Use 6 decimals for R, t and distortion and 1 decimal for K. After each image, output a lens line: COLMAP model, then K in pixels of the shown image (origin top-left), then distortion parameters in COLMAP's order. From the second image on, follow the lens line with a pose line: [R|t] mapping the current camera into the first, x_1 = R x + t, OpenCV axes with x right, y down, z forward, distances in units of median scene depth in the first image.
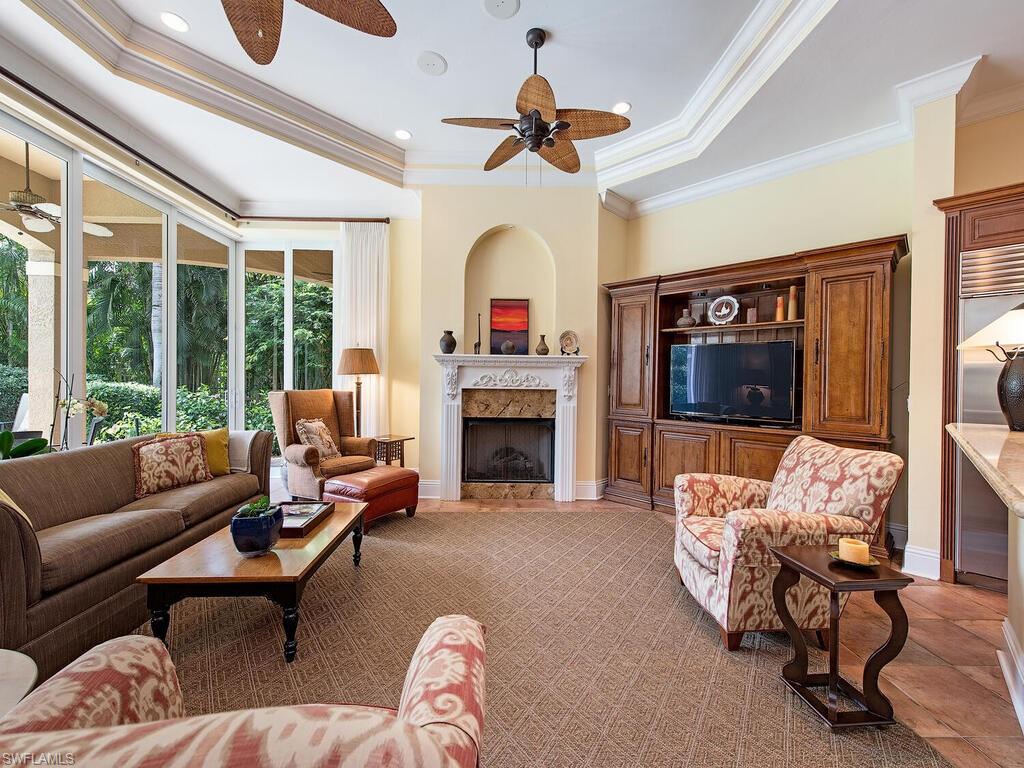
lens RADIAL K [[417.7, 0, 512.0], [0, 417.7, 384.0], [0, 0, 1]] dist [0.001551, 0.000018]
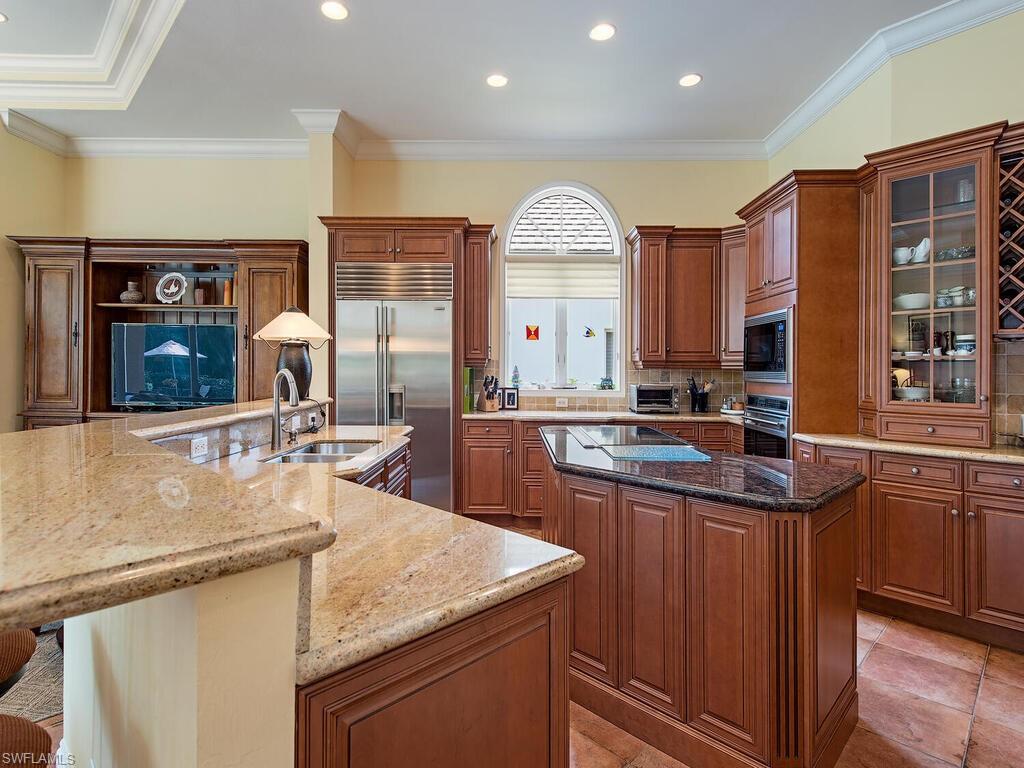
lens RADIAL K [[509.8, 0, 513.1], [0, 509.8, 368.8], [0, 0, 1]] dist [0.015339, -0.000138]
pose [[0.734012, -0.006765, 0.679103, 0.269100], [0.006706, 0.999974, 0.002713, 0.002057], [-0.679103, 0.002562, 0.734038, -0.305357]]
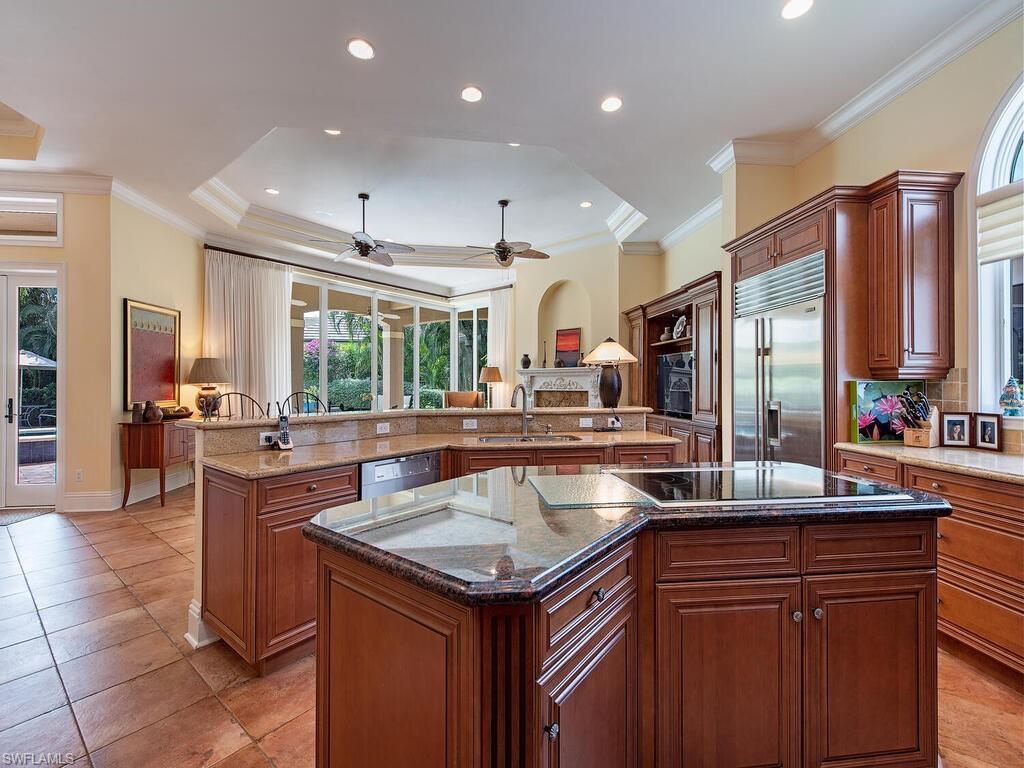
lens RADIAL K [[437.4, 0, 512.0], [0, 437.4, 384.0], [0, 0, 1]] dist [-0.000194, -0.000052]
pose [[0.764494, -0.014136, -0.644476, 0.905167], [0.004723, 0.999856, -0.016329, 0.014132], [0.644613, 0.009440, 0.764451, -0.320982]]
